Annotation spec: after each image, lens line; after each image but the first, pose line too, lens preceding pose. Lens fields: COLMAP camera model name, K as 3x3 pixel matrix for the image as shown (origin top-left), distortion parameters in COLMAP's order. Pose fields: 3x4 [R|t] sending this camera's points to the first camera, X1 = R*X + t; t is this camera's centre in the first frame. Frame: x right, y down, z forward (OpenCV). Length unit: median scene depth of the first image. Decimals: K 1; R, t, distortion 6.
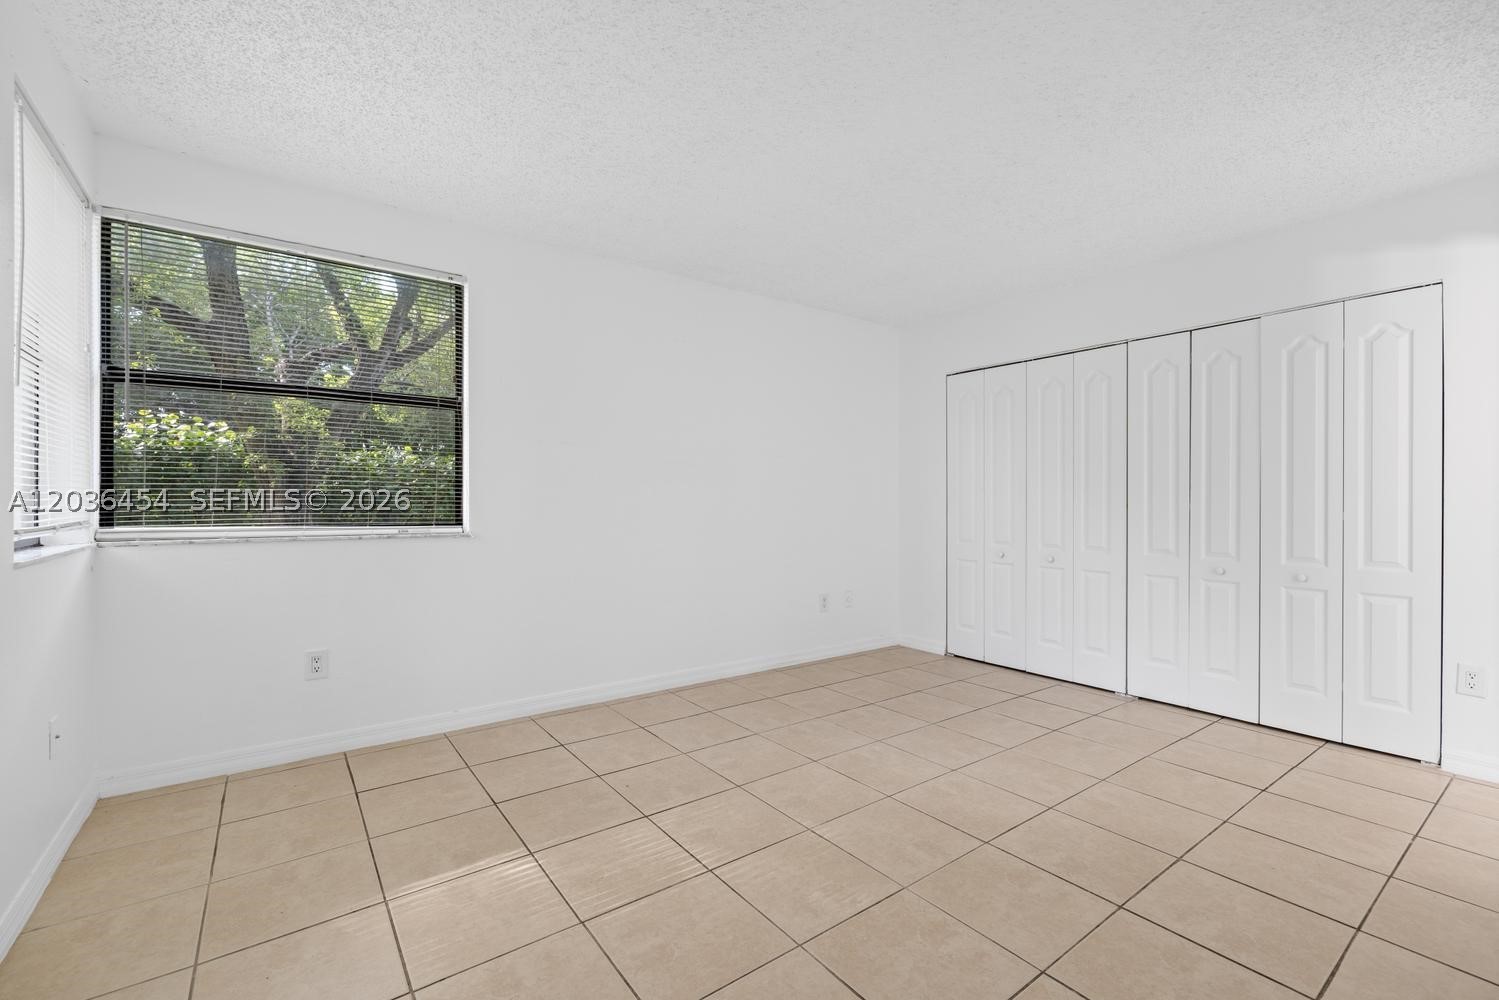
lens RADIAL K [[640.7, 0, 743.4], [0, 640.7, 494.7], [0, 0, 1]] dist [-0.000725, -0.000615]
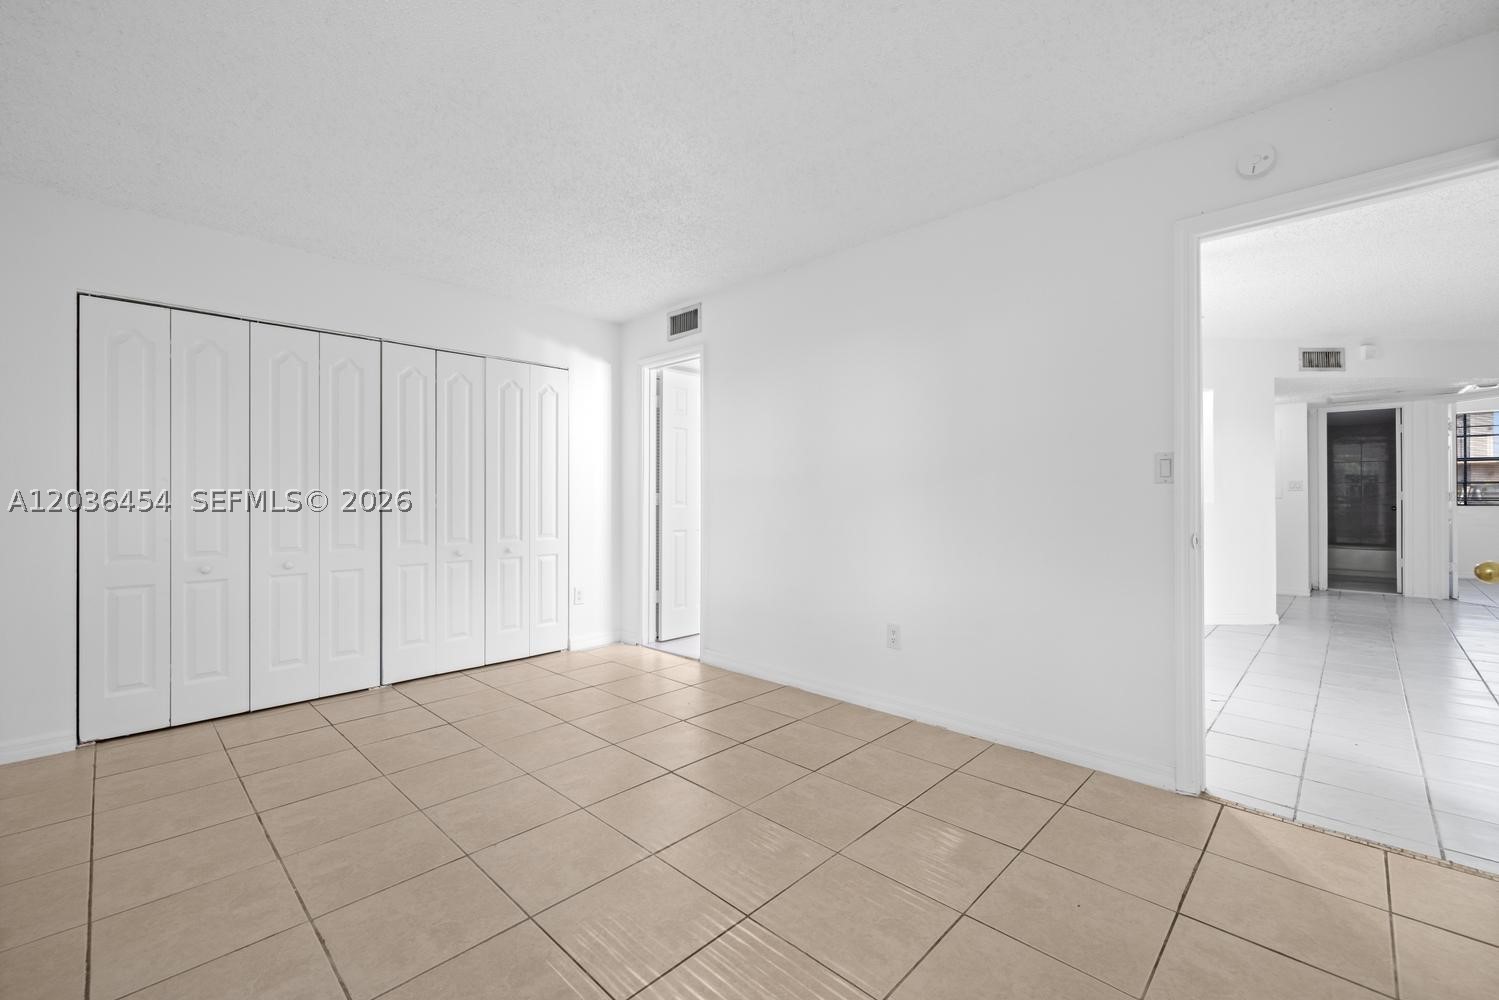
lens RADIAL K [[609.2, 0, 740.4], [0, 609.2, 498.8], [0, 0, 1]] dist [-0.004271, -0.000089]
pose [[-0.143442, -0.007021, 0.989634, -0.522923], [-0.007415, 0.999954, 0.006020, 0.003401], [-0.989631, -0.006475, -0.143488, 0.675954]]
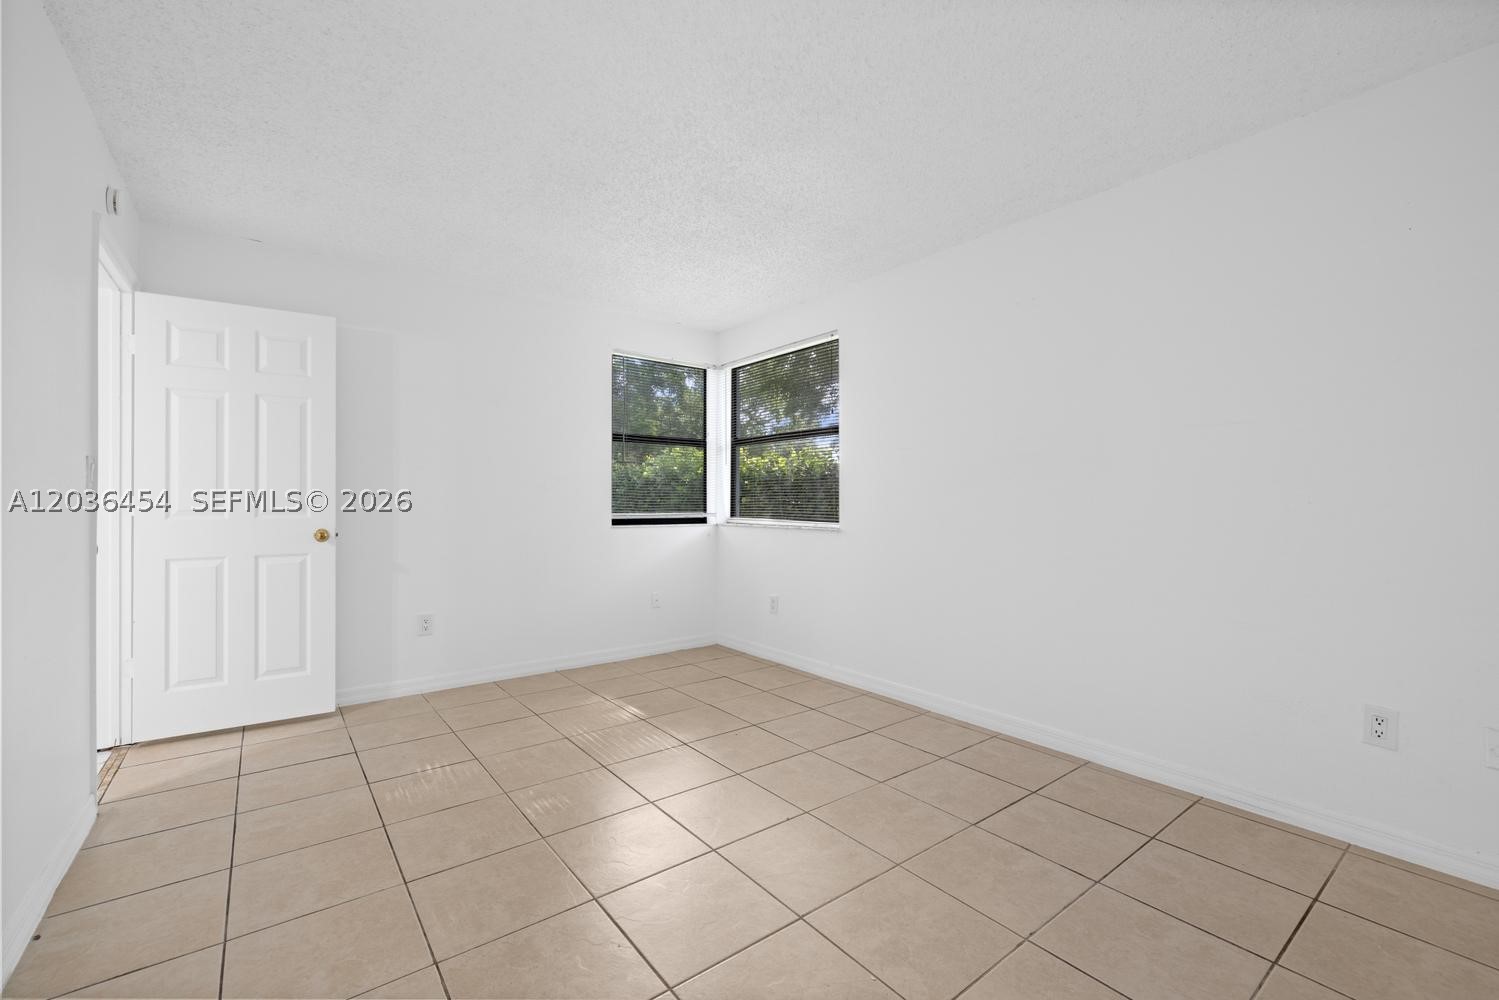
lens RADIAL K [[640.7, 0, 753.2], [0, 640.7, 504.0], [0, 0, 1]] dist [-0.000725, -0.000615]
pose [[0.012126, 0.000214, -0.999926, 0.810334], [0.011489, 0.999934, 0.000353, 0.007638], [0.999860, -0.011492, 0.012122, 0.786576]]
